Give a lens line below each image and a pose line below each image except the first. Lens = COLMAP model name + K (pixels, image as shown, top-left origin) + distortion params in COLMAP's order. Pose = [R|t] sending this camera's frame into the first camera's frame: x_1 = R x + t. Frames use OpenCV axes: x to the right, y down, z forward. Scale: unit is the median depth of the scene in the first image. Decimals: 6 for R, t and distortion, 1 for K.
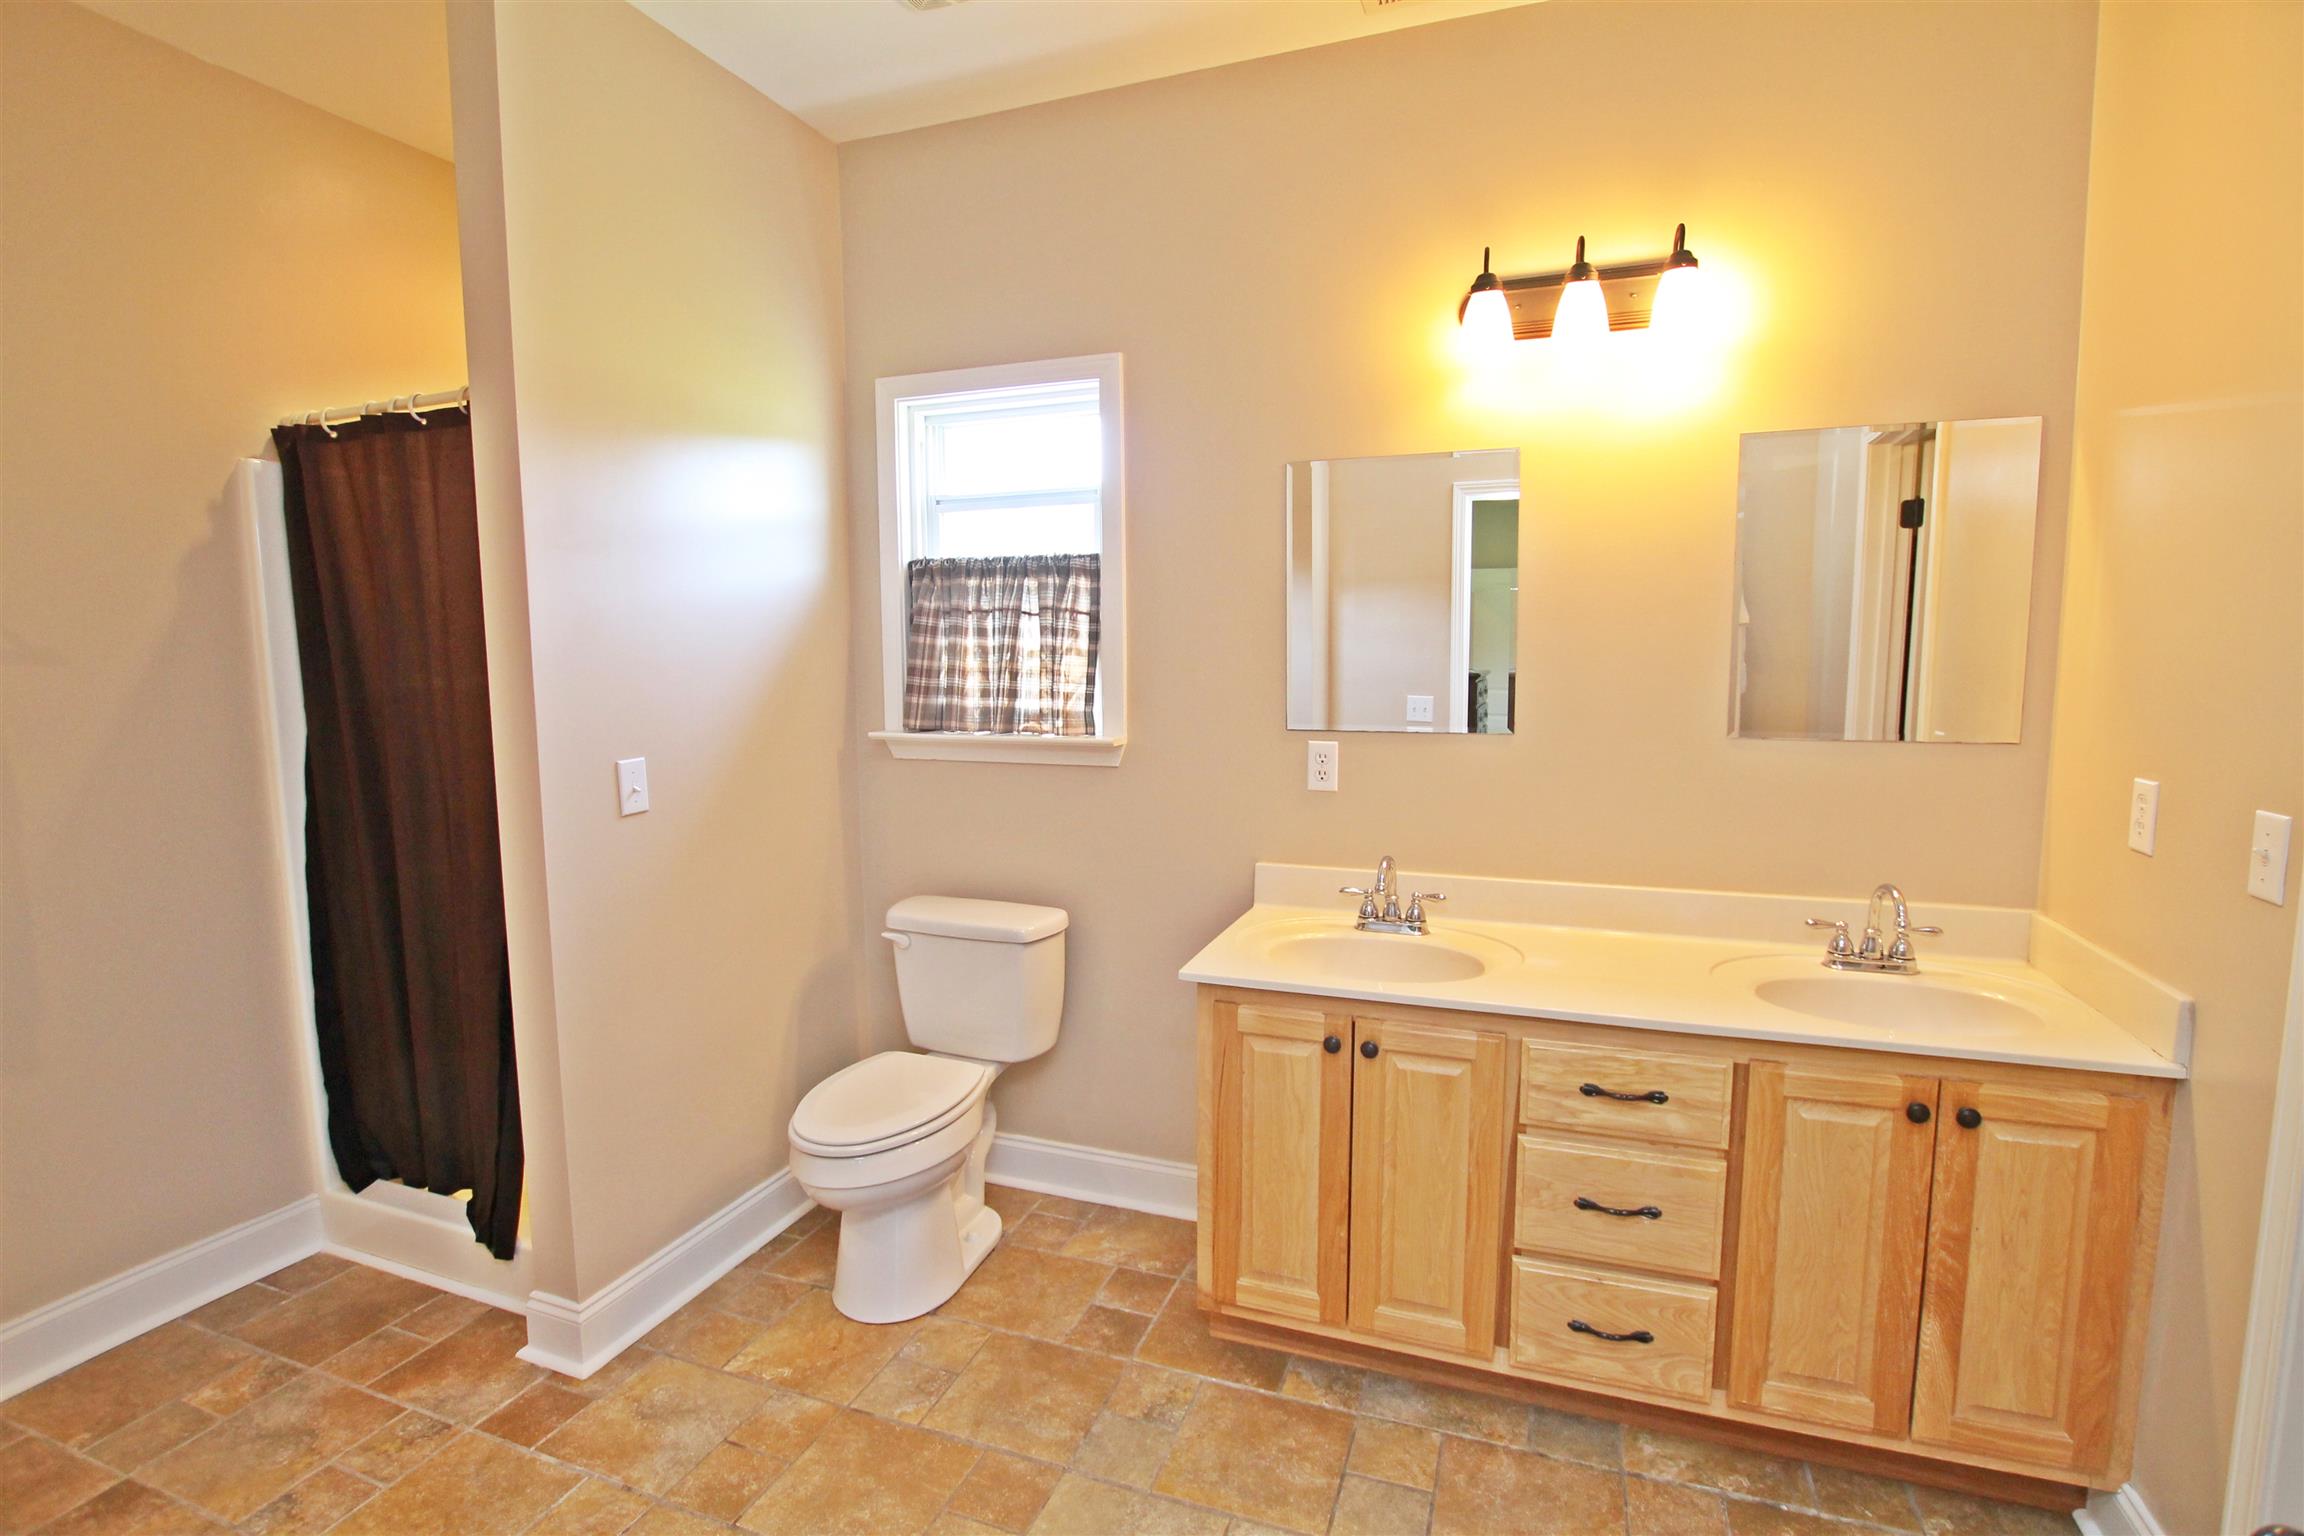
lens RADIAL K [[1113.2, 0, 1152.6], [0, 1113.2, 765.8], [0, 0, 1]] dist [-0.030882, 0.002230]
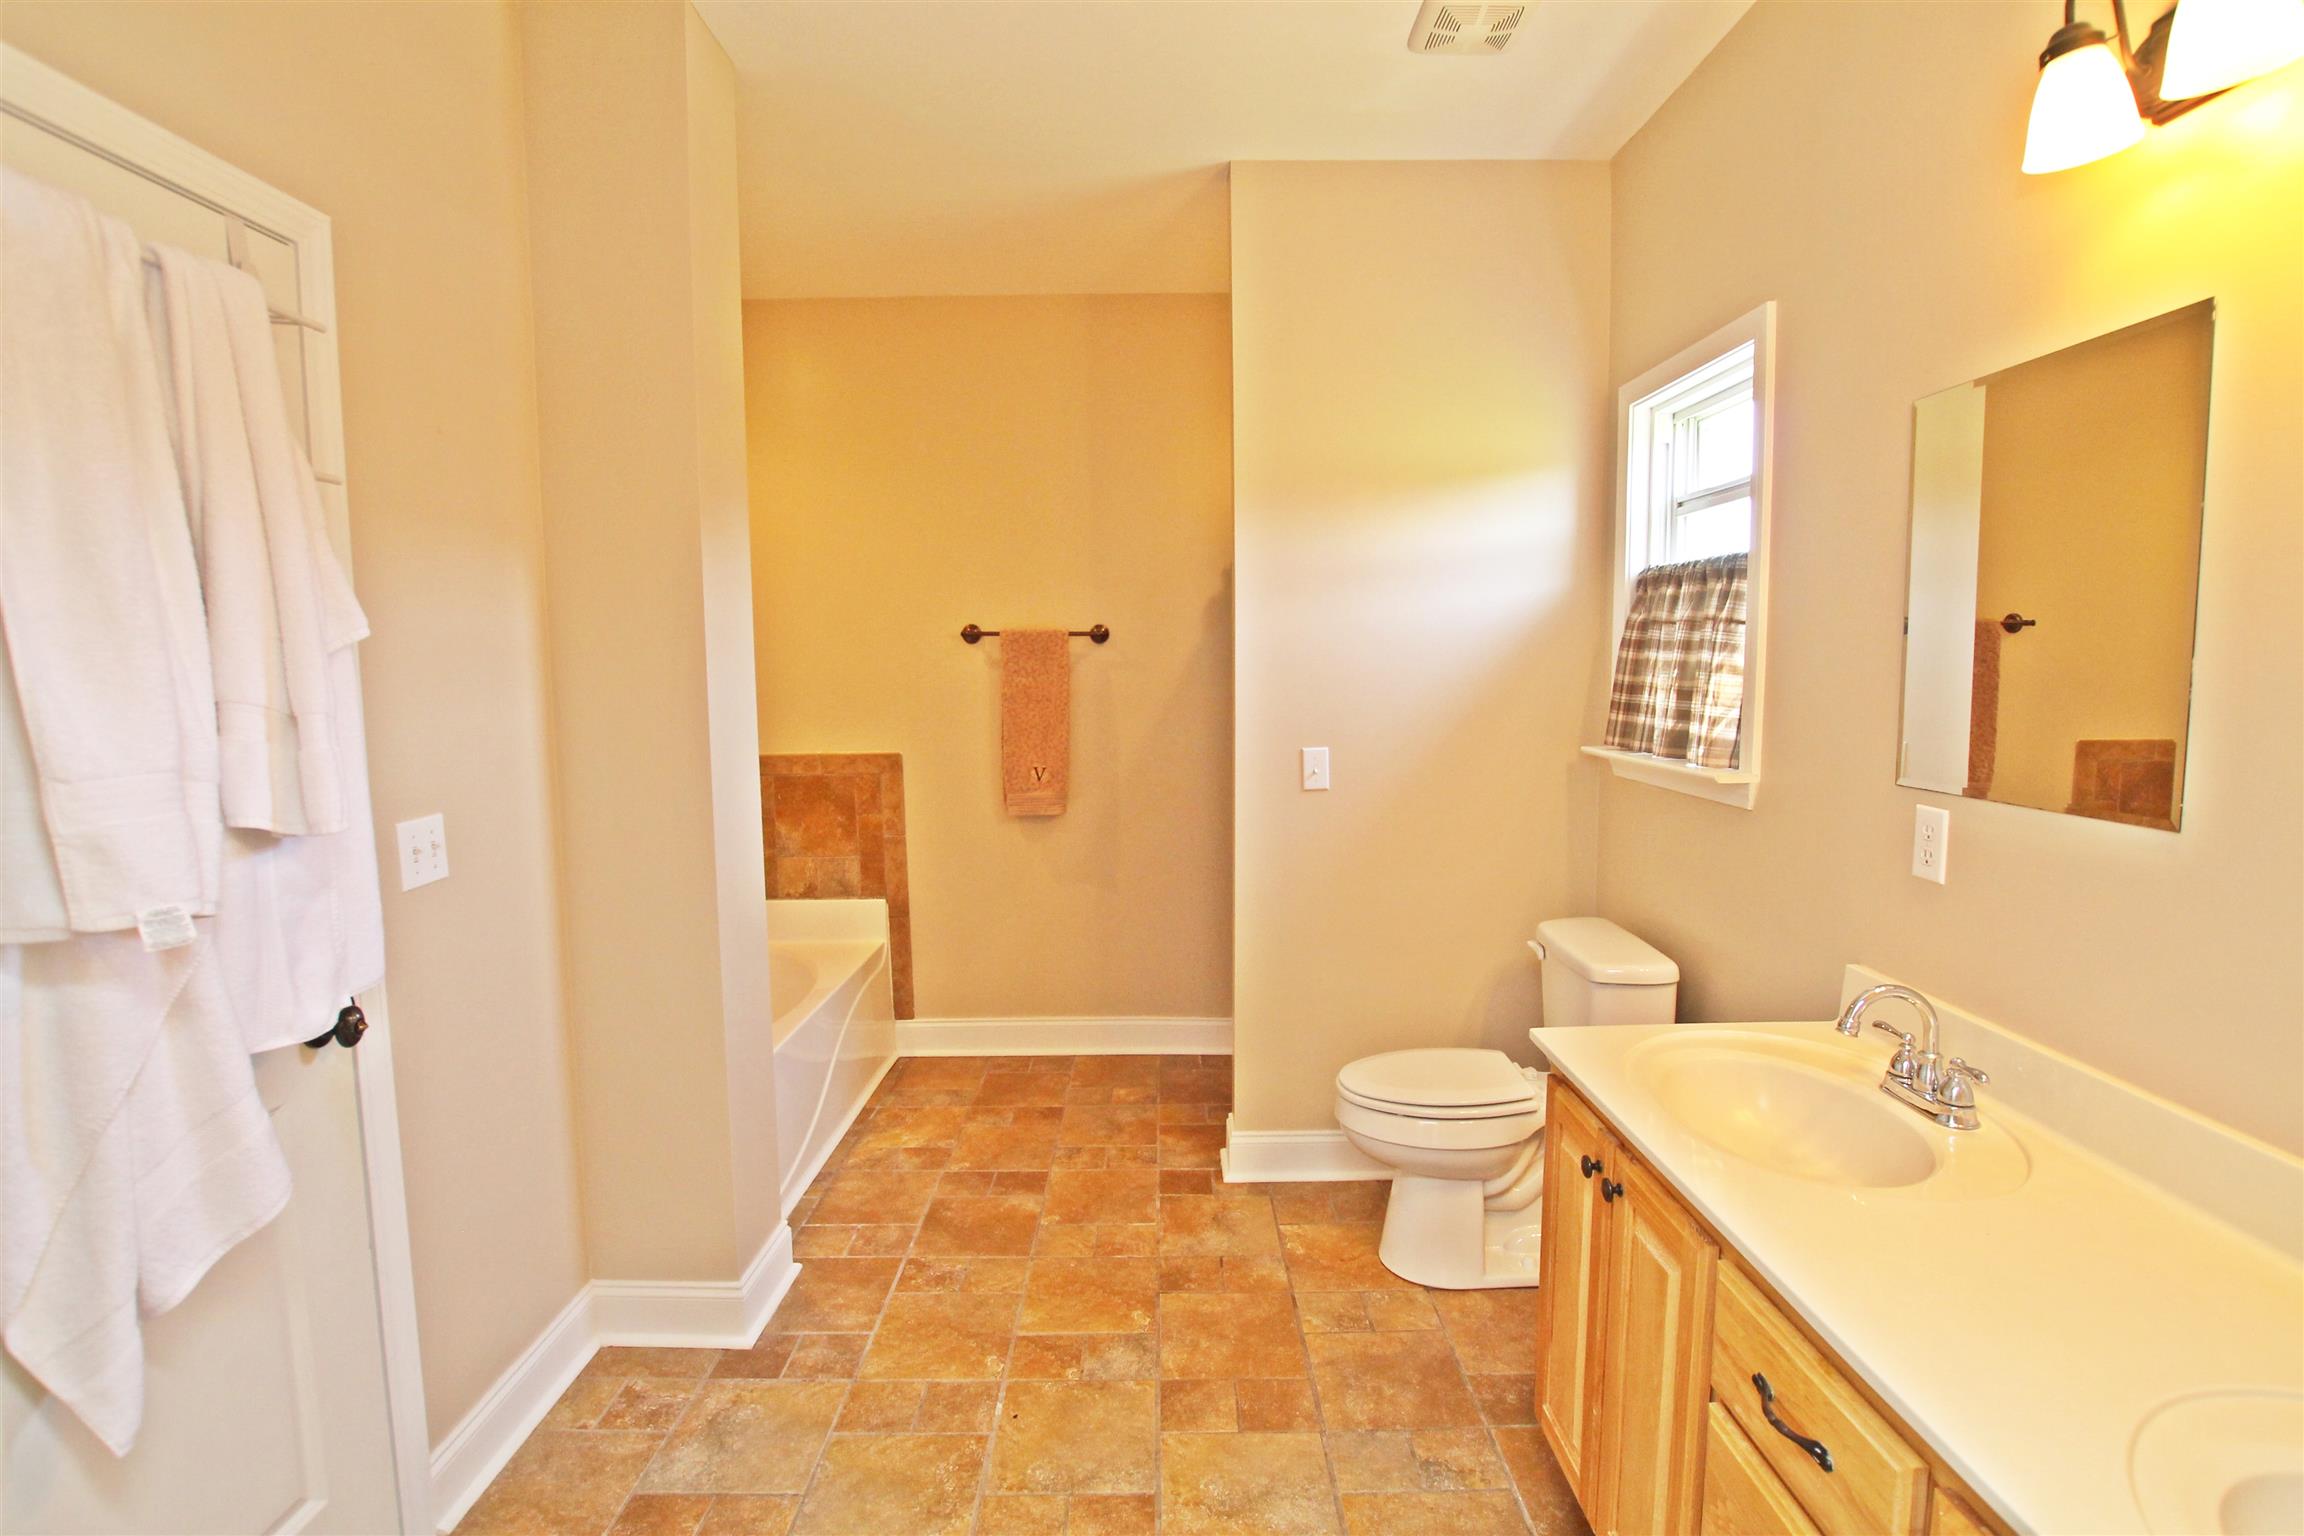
lens RADIAL K [[1113.2, 0, 1151.7], [0, 1113.2, 772.9], [0, 0, 1]] dist [-0.030882, 0.002230]
pose [[0.325893, 0.095546, -0.940566, 0.689587], [-0.093758, 0.993242, 0.068411, -0.047993], [0.940746, 0.065891, 0.332648, 0.374581]]
